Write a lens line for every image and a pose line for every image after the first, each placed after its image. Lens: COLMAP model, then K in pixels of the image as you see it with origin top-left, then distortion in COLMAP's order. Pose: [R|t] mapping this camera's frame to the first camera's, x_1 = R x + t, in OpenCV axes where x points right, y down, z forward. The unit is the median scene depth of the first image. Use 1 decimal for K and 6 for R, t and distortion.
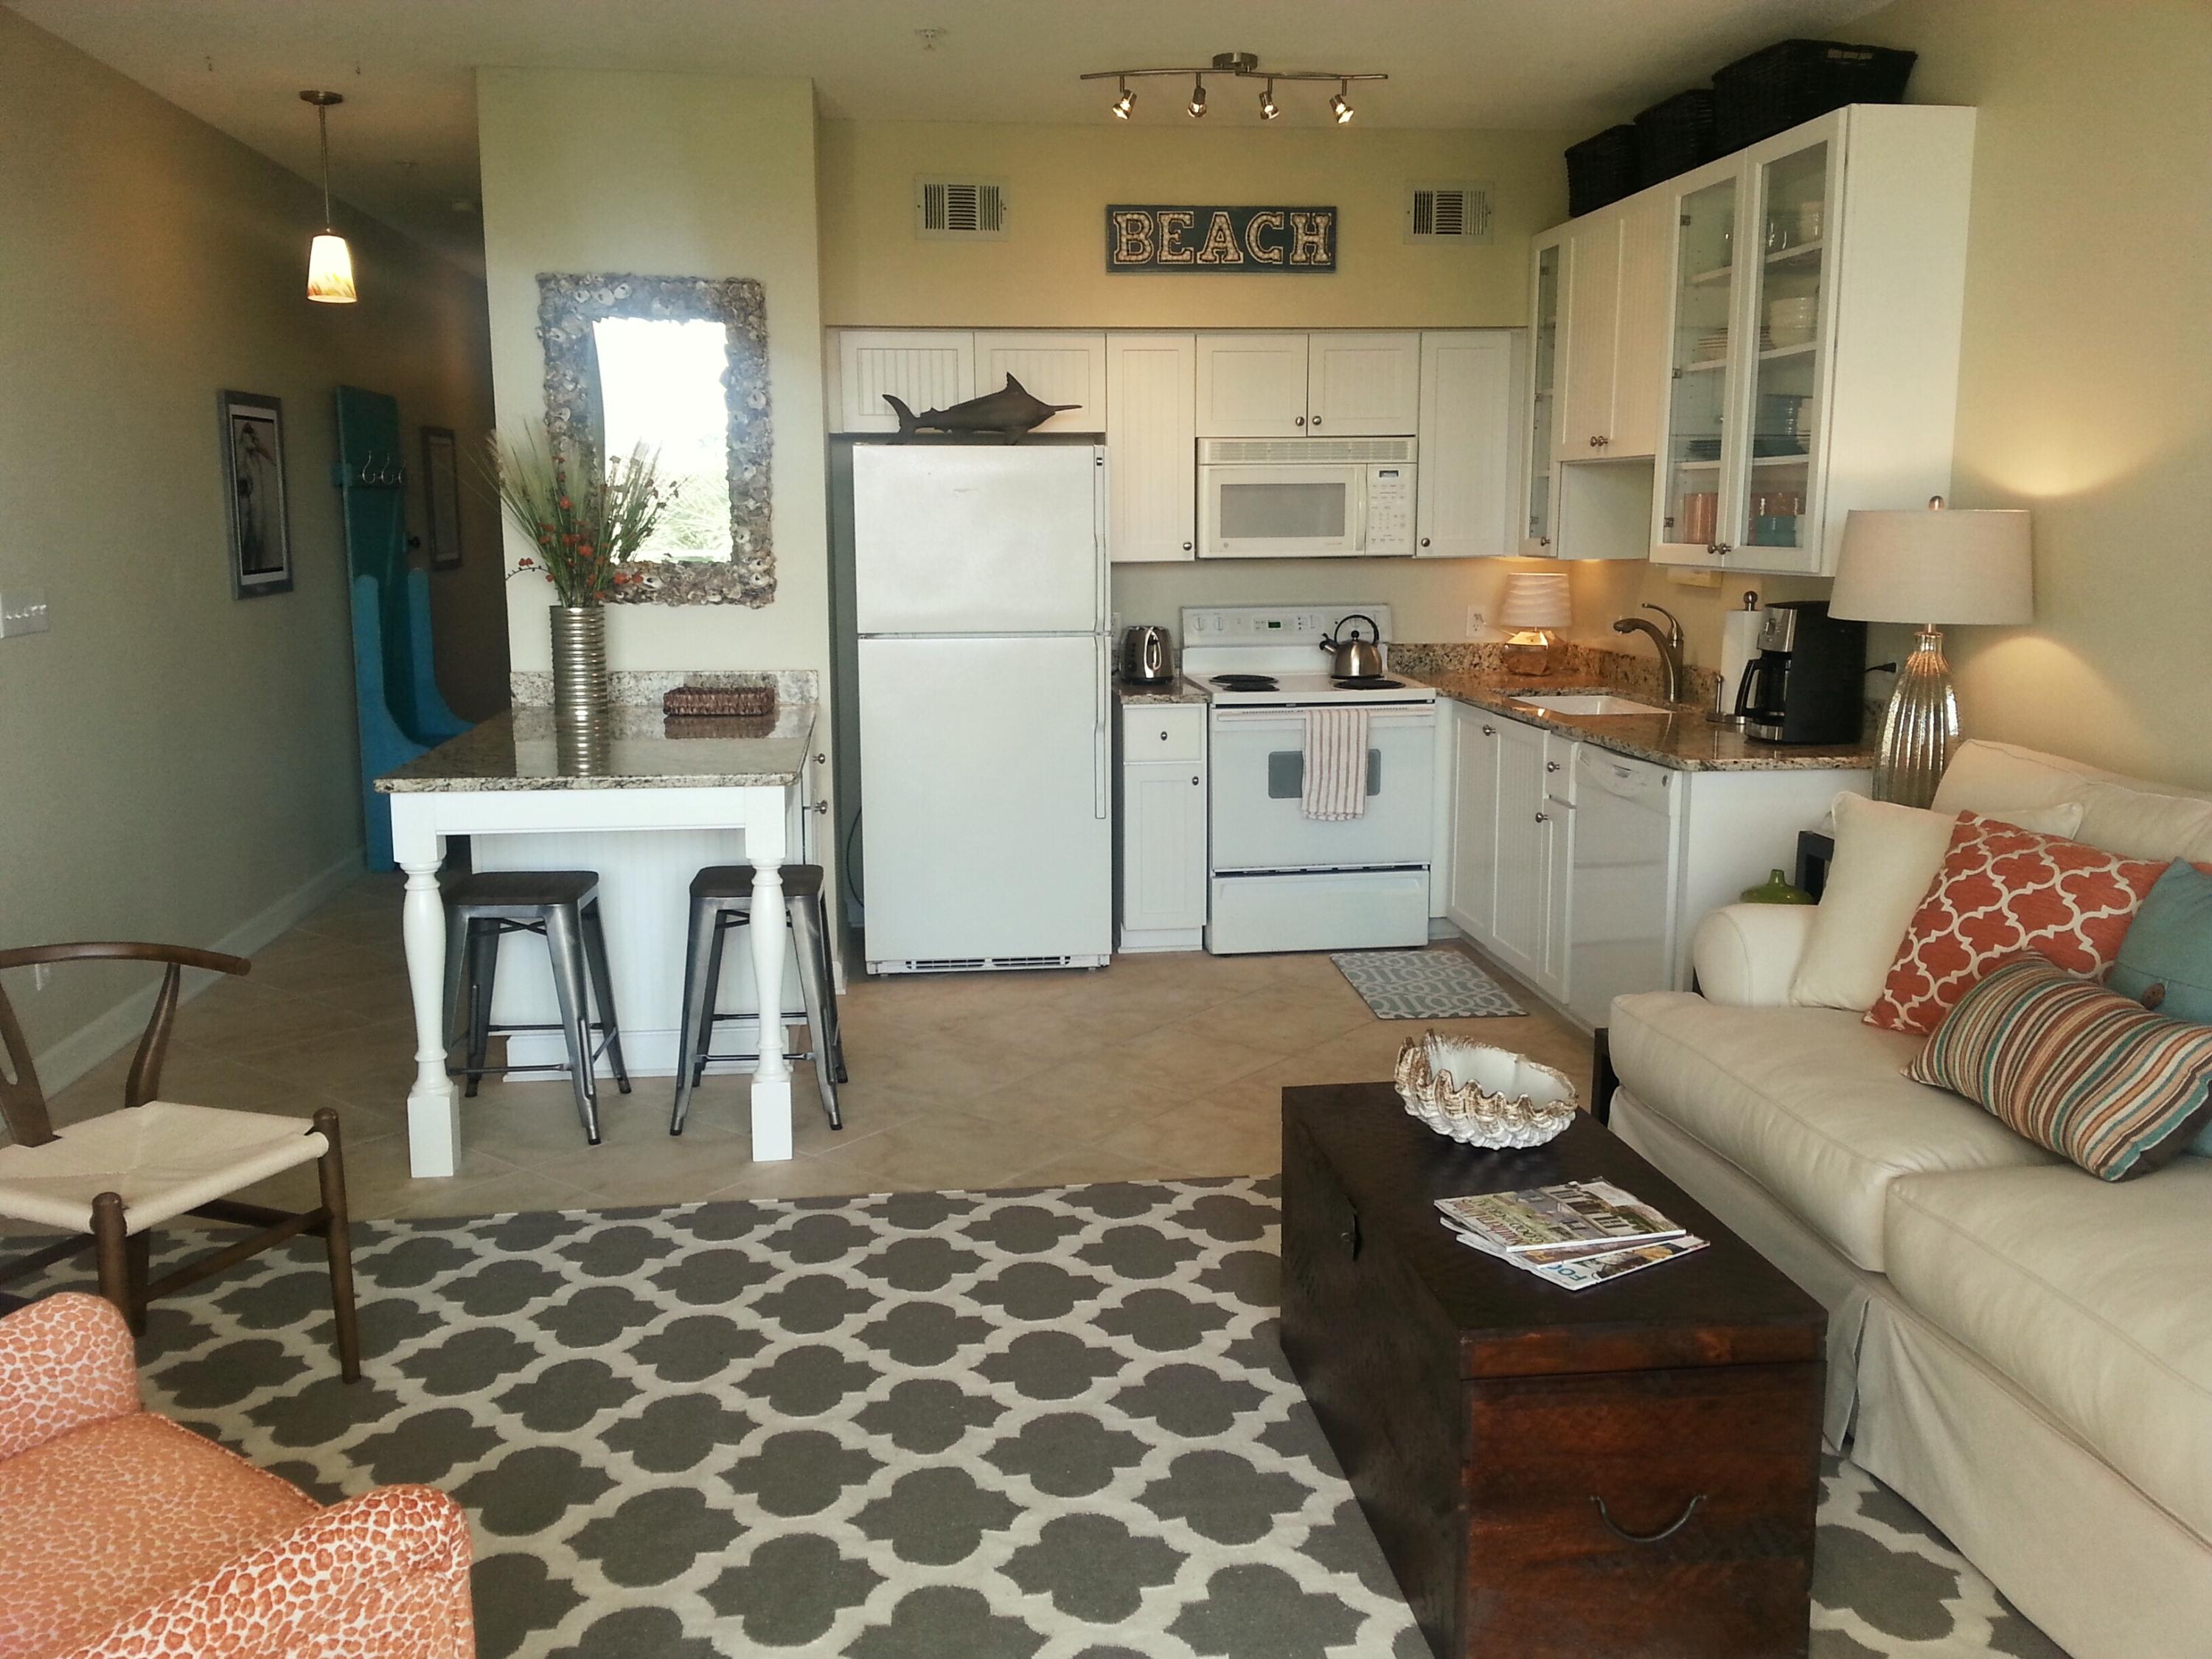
lens RADIAL K [[1838.2, 0, 1106.0], [0, 1838.2, 829.5], [0, 0, 1]] dist [-0.002708, -0.007963]
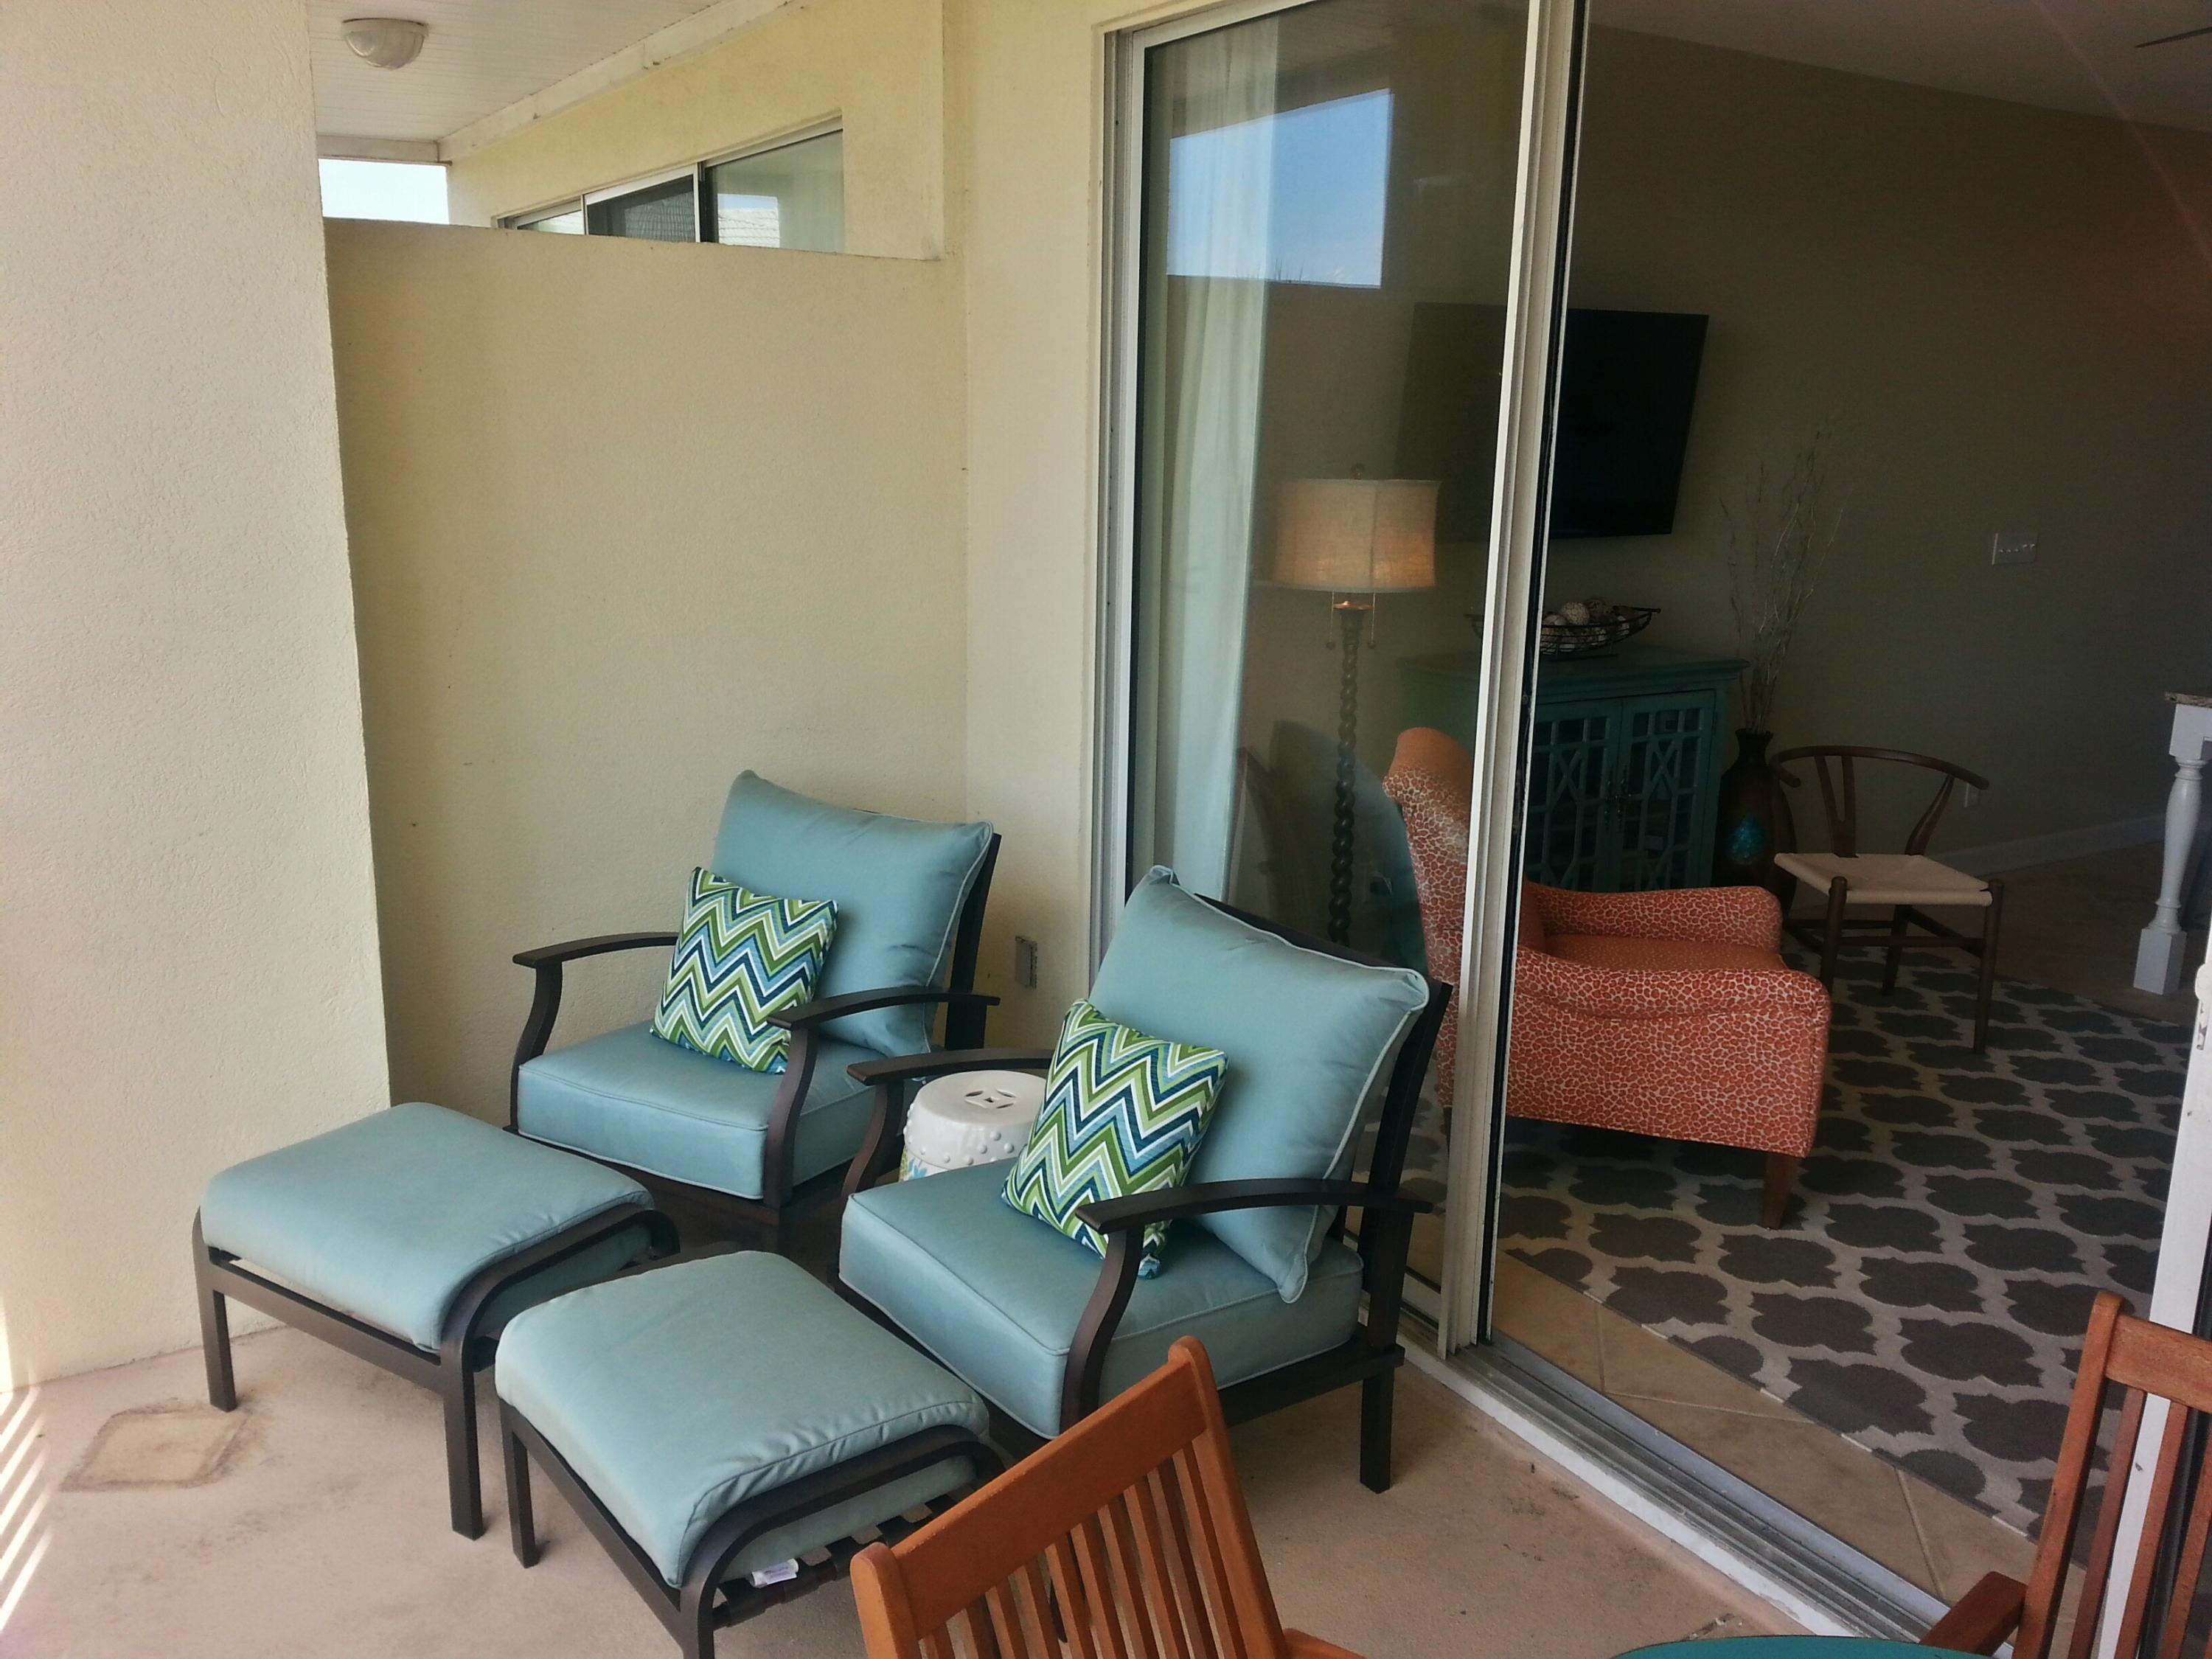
lens RADIAL K [[1838.2, 0, 1106.0], [0, 1838.2, 829.5], [0, 0, 1]] dist [-0.002708, -0.007963]
pose [[0.425441, 0.211967, -0.879813, 0.616569], [-0.173724, 0.973231, 0.150467, 0.004968], [0.888155, 0.088830, 0.450876, -0.393205]]
